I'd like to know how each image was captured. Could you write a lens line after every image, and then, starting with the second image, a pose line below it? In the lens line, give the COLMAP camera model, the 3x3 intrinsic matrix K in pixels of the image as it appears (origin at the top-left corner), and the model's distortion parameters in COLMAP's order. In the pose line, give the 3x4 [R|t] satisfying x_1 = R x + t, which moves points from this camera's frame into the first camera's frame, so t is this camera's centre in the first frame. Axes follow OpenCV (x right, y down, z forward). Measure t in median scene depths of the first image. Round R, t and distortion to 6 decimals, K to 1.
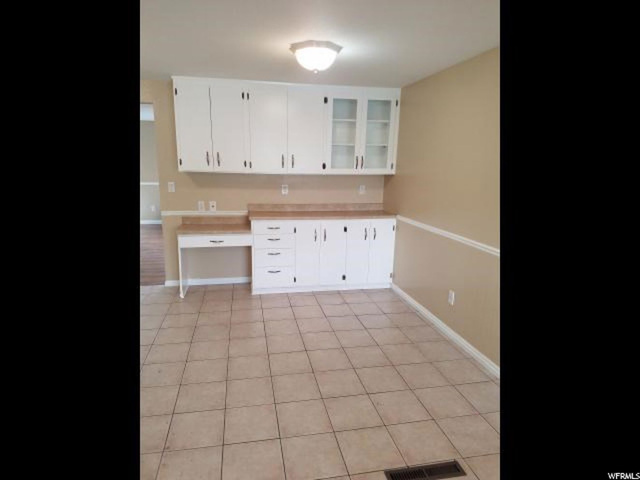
lens RADIAL K [[369.1, 0, 307.2], [0, 369.1, 249.9], [0, 0, 1]] dist [0.066550, -0.000770]
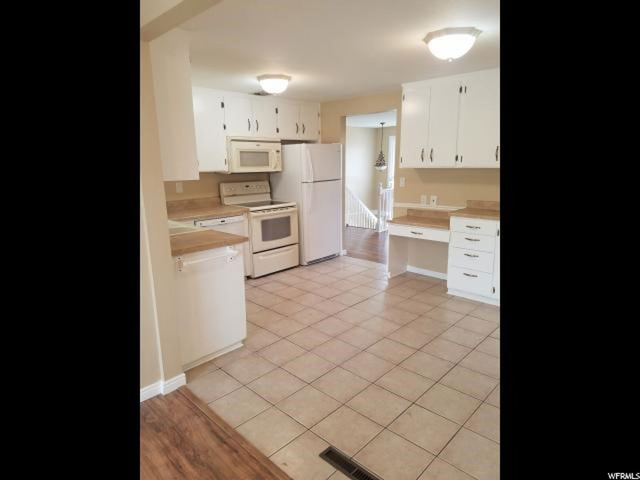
lens RADIAL K [[369.1, 0, 307.2], [0, 369.1, 249.9], [0, 0, 1]] dist [0.066550, -0.000770]
pose [[0.570333, 0.167565, -0.804140, 0.434040], [-0.157355, 0.983129, 0.093260, -0.025486], [0.806201, 0.073346, 0.587078, 0.123677]]
